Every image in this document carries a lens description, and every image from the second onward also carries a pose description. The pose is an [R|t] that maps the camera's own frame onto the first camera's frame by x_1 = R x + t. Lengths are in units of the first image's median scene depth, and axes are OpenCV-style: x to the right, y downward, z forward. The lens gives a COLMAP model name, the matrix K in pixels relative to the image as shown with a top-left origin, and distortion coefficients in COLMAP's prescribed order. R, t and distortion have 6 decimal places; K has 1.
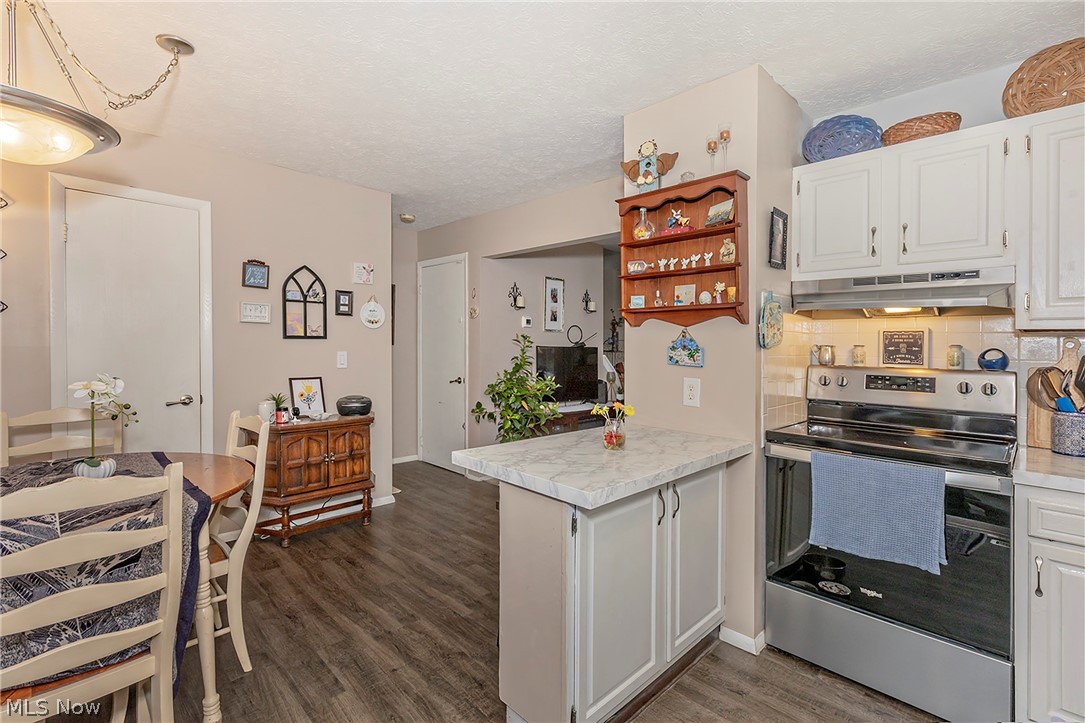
lens RADIAL K [[493.4, 0, 515.7], [0, 493.4, 348.7], [0, 0, 1]] dist [-0.000464, -0.000085]
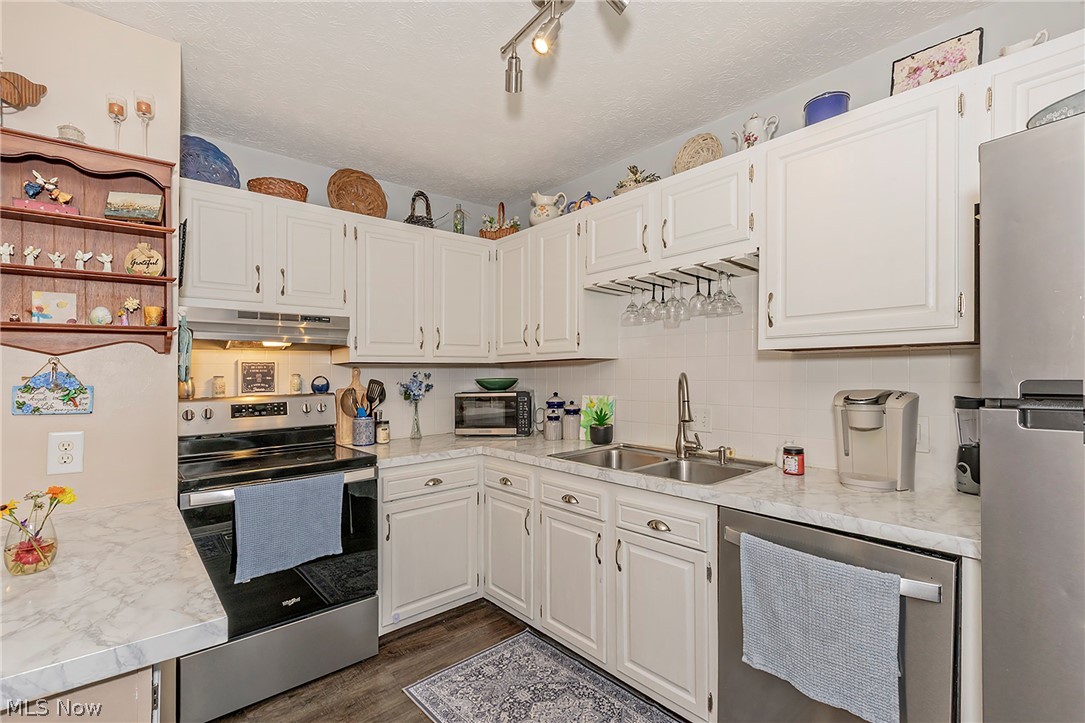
lens RADIAL K [[493.4, 0, 522.5], [0, 493.4, 368.9], [0, 0, 1]] dist [-0.000464, -0.000085]
pose [[0.061056, -0.011711, 0.998066, -0.290023], [0.023514, 0.999671, 0.010292, -0.018915], [-0.997857, 0.022840, 0.061311, 0.348717]]
